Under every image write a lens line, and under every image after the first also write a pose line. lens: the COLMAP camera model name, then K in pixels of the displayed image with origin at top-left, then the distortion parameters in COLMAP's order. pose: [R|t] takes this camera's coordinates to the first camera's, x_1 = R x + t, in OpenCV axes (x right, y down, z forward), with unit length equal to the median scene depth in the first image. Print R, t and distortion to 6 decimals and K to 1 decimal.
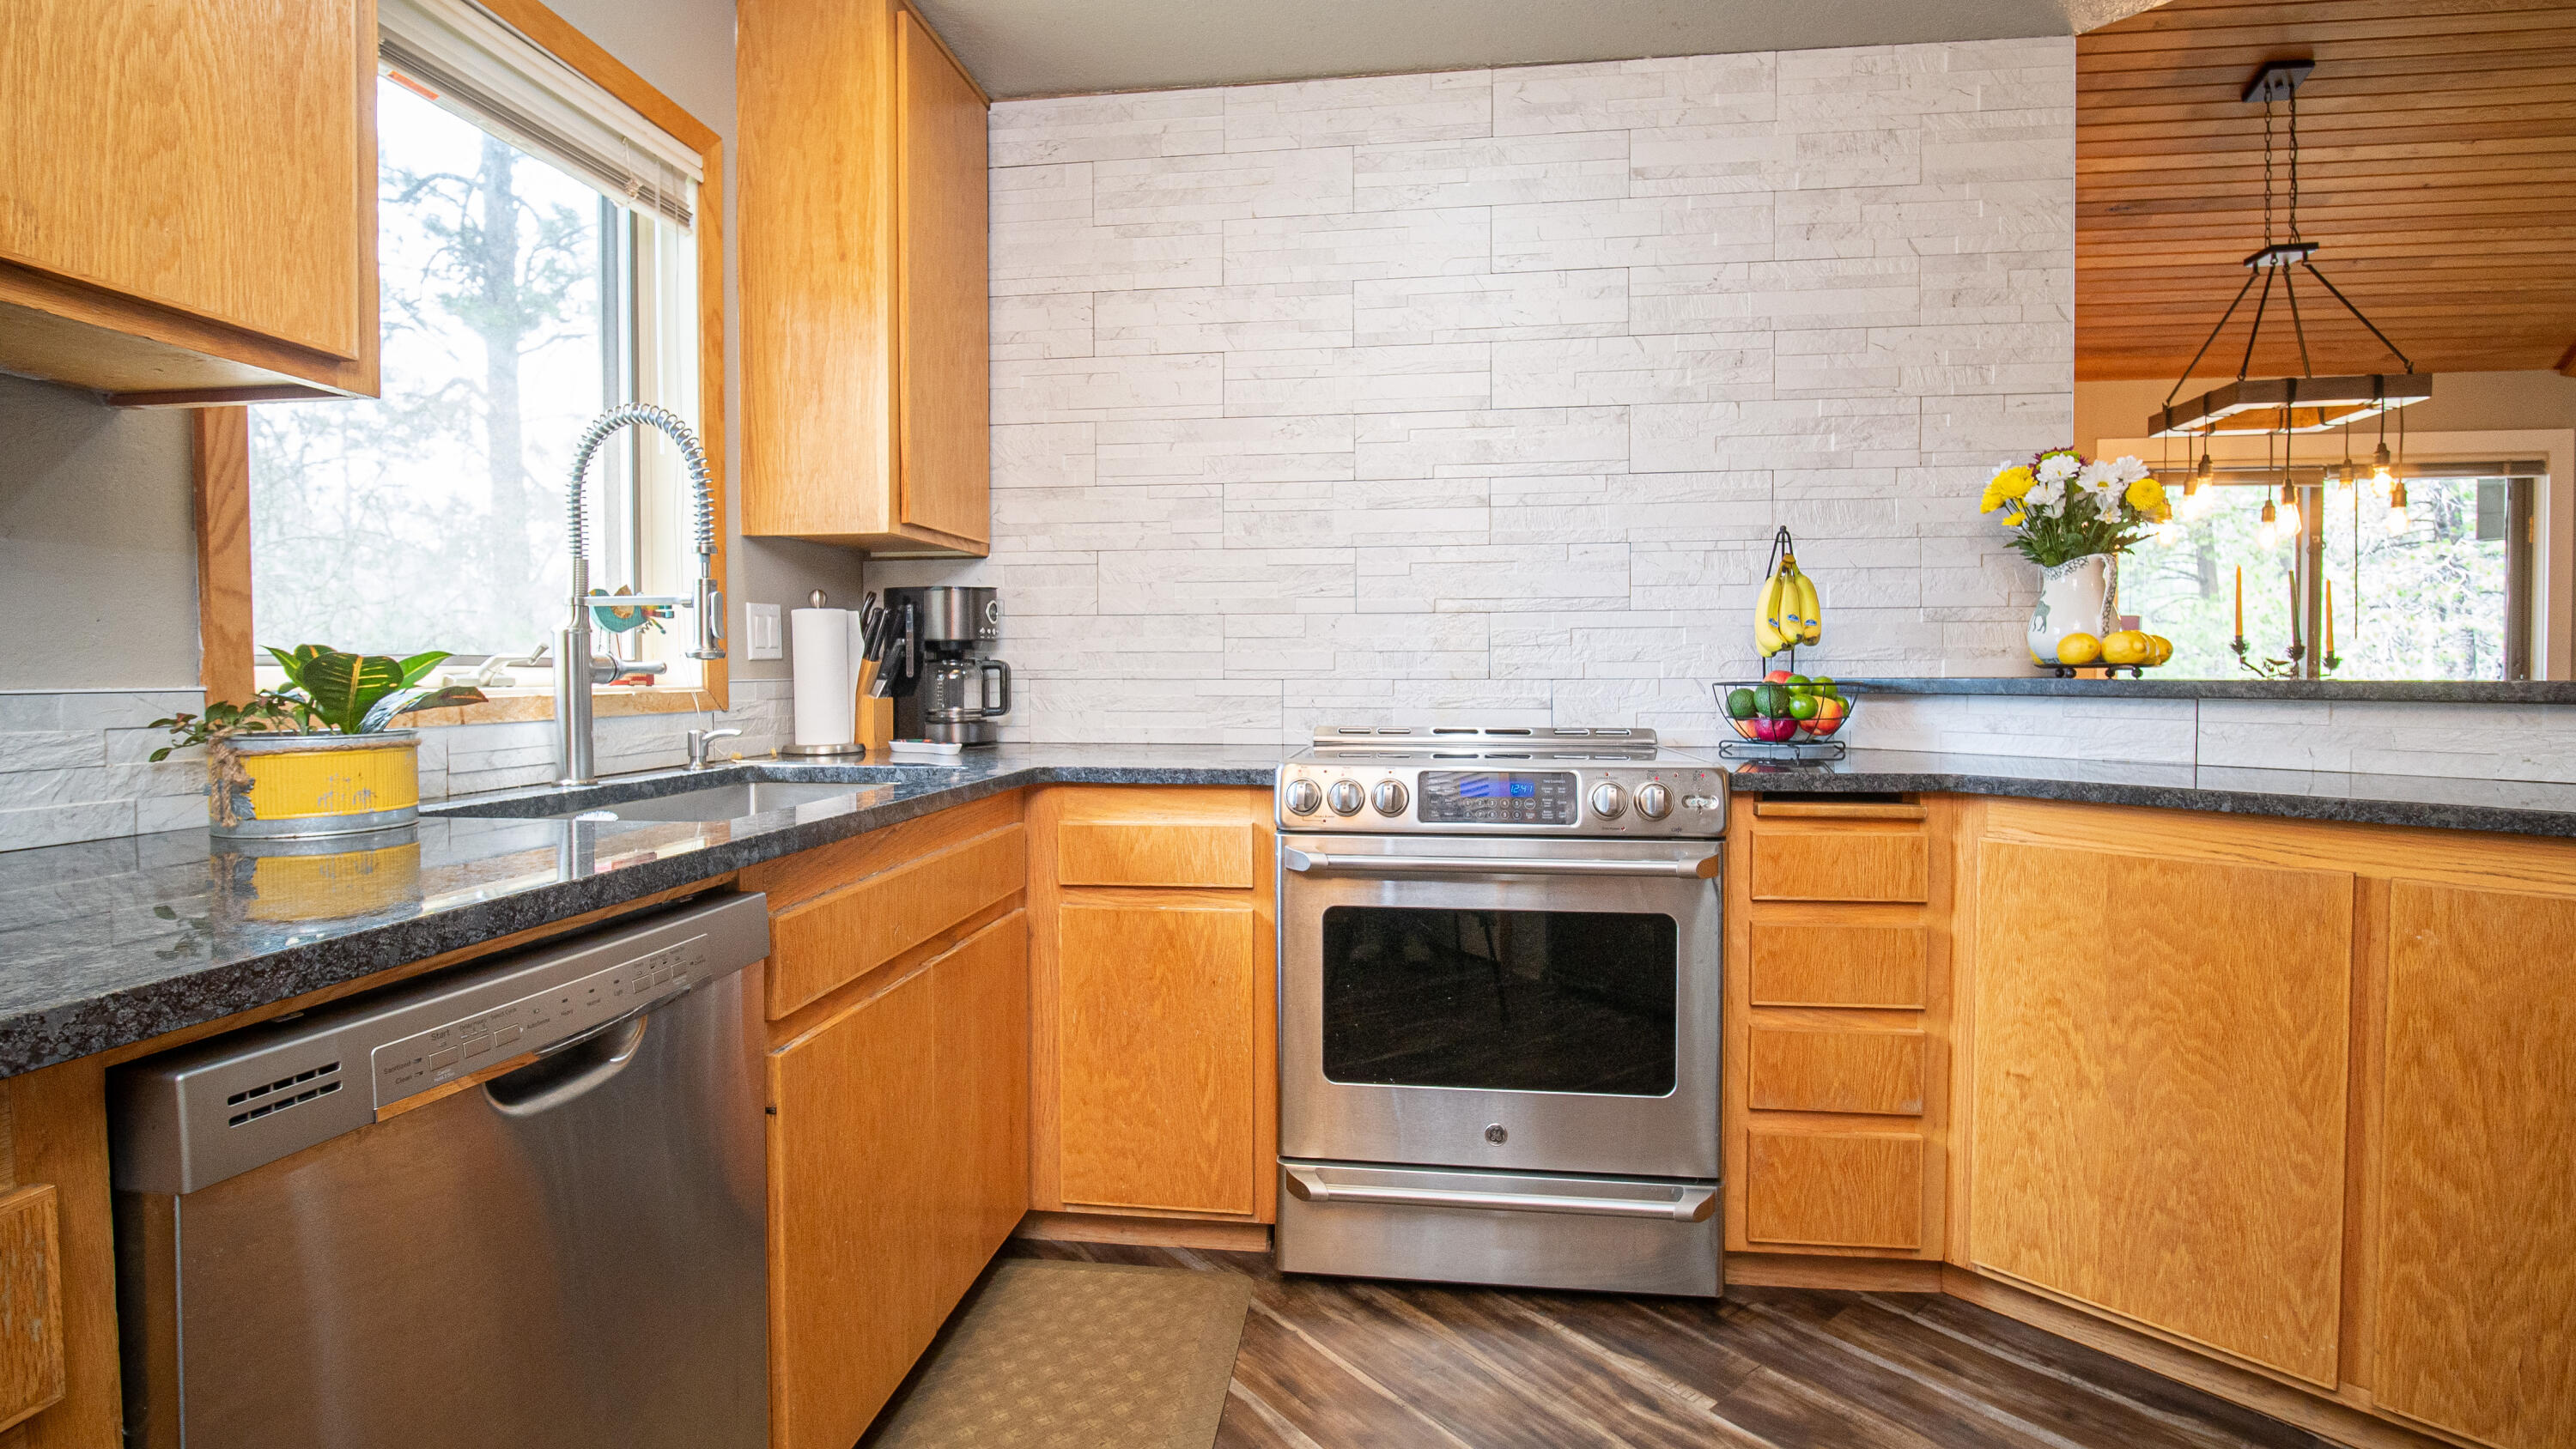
lens RADIAL K [[1162.3, 0, 1280.0], [0, 1162.3, 701.9], [0, 0, 1]] dist [-0.018260, -0.001461]
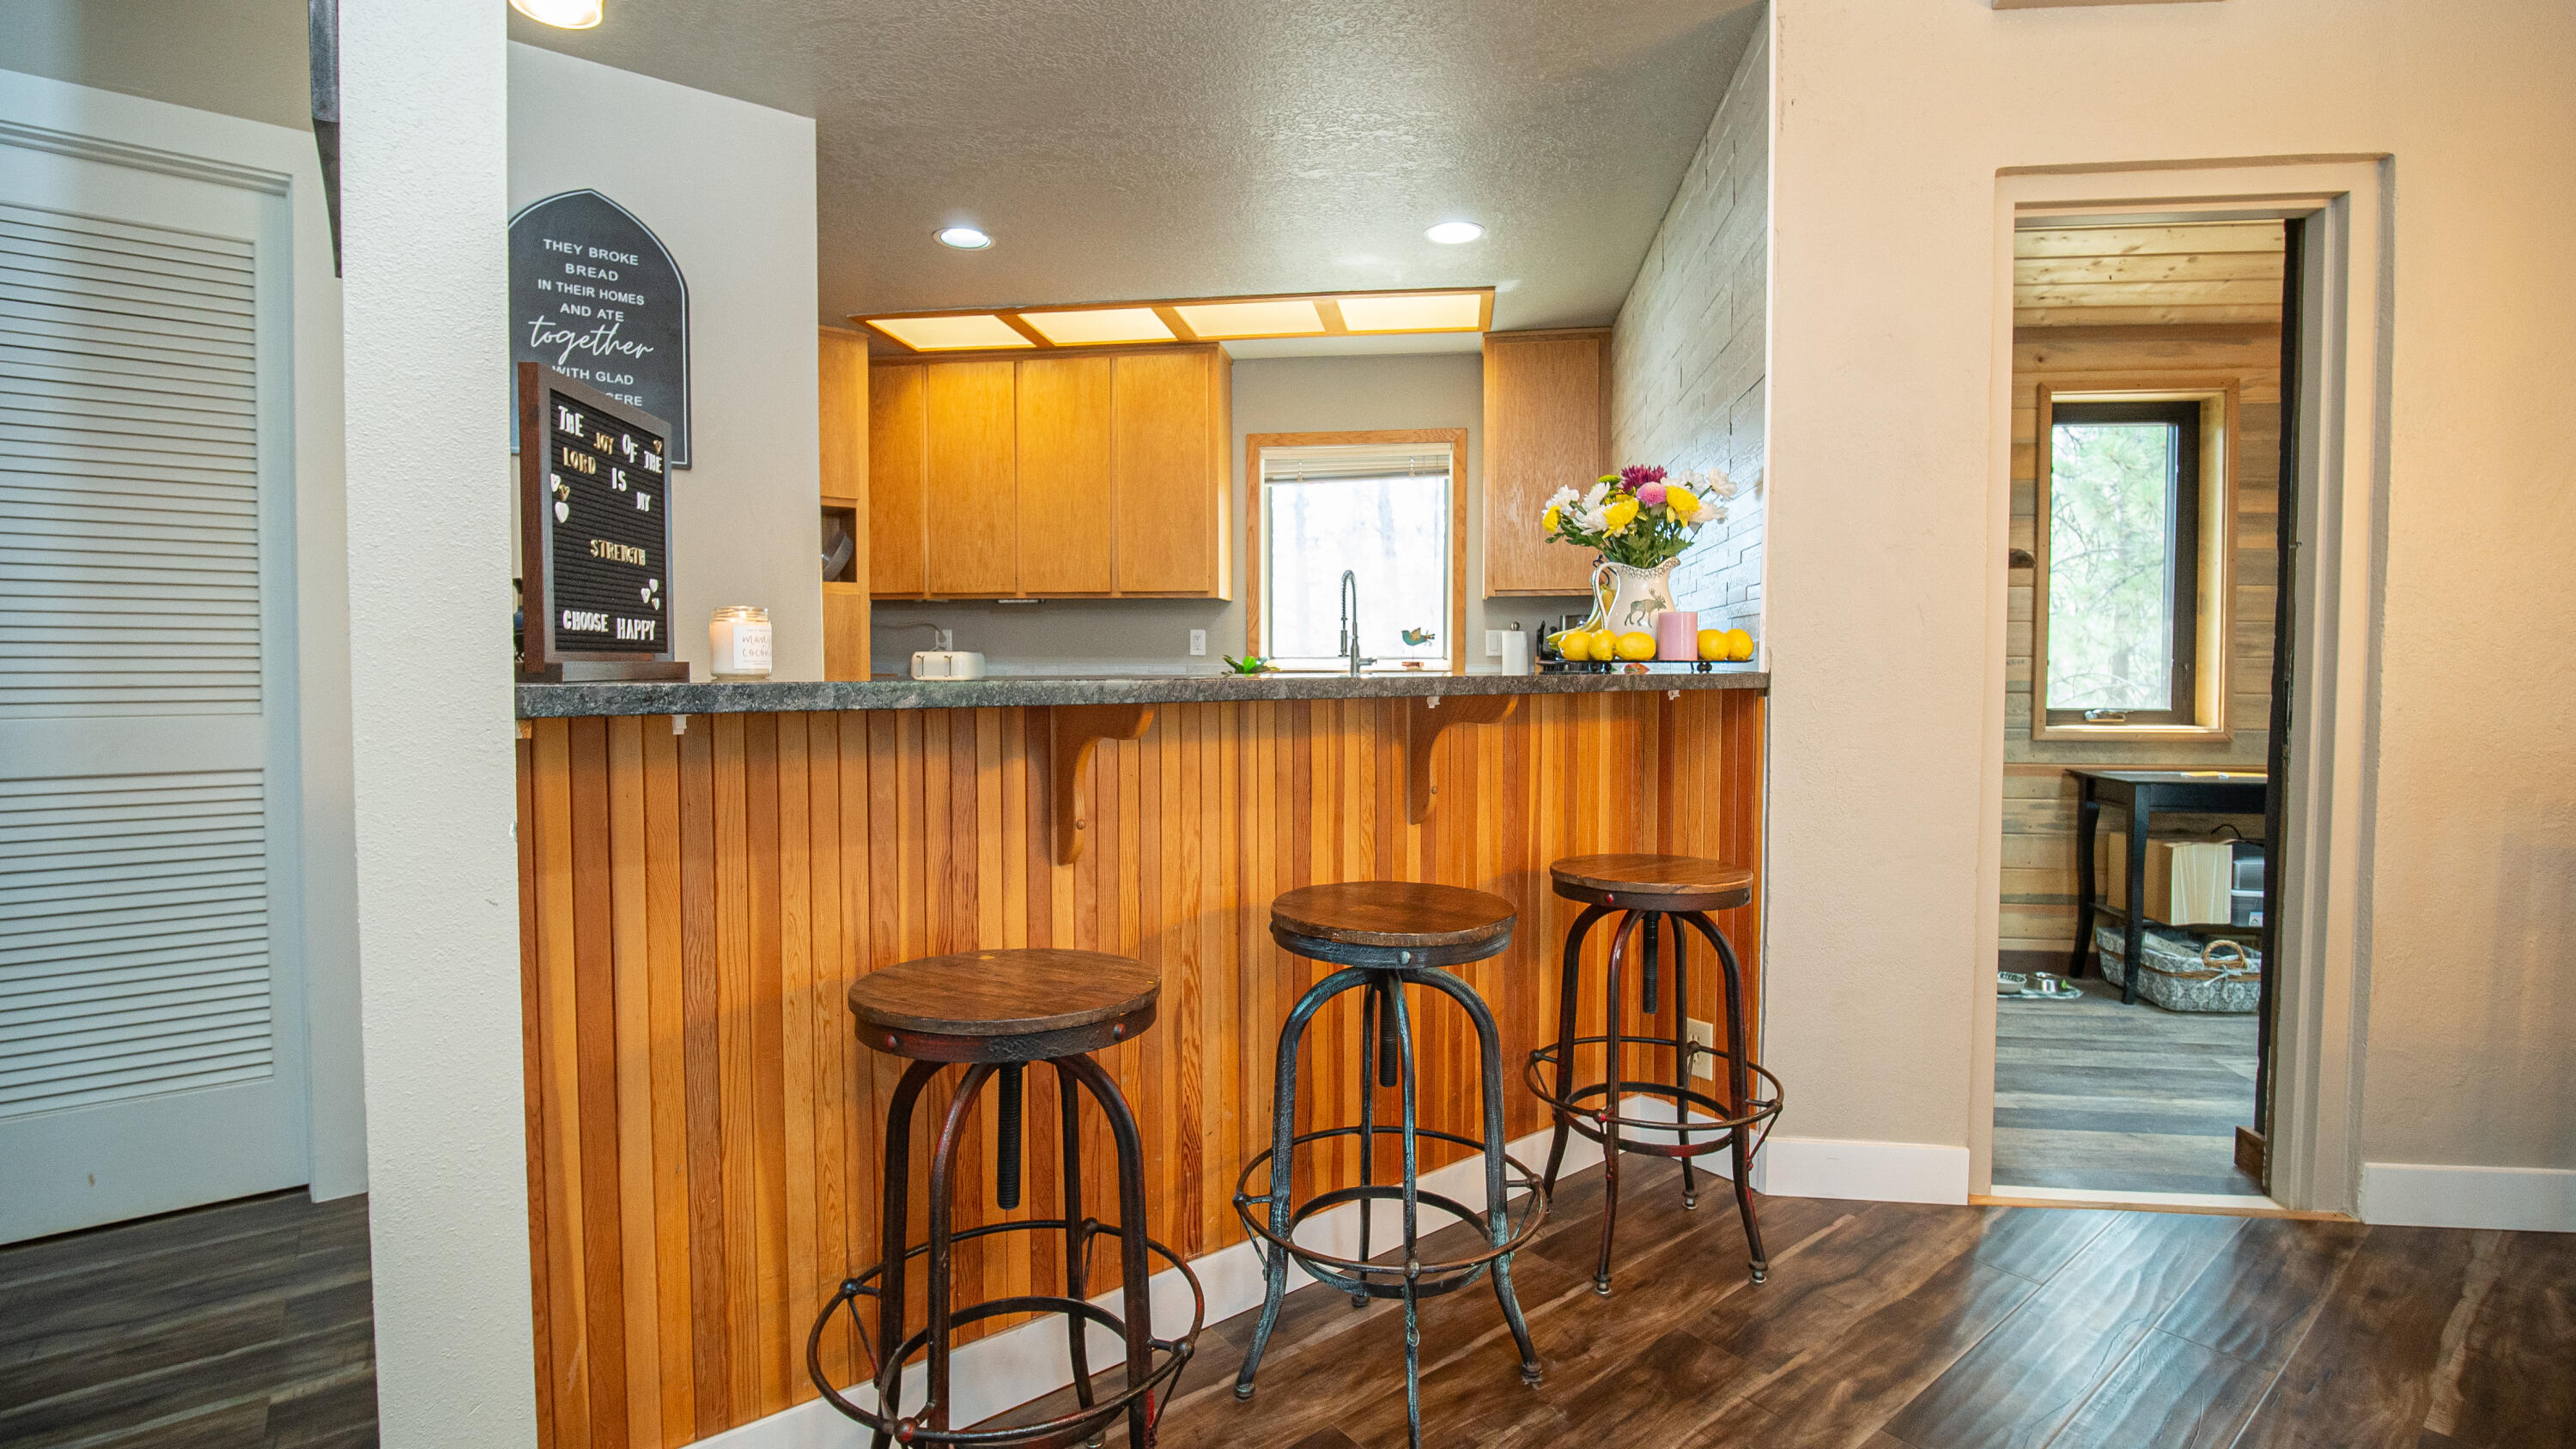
lens RADIAL K [[1162.3, 0, 1309.8], [0, 1162.3, 701.6], [0, 0, 1]] dist [-0.018260, -0.001461]
pose [[0.000180, 0.037463, -0.999298, 1.867080], [-0.027253, 0.998927, 0.037444, -0.024833], [0.999629, 0.027227, 0.001201, 0.707890]]
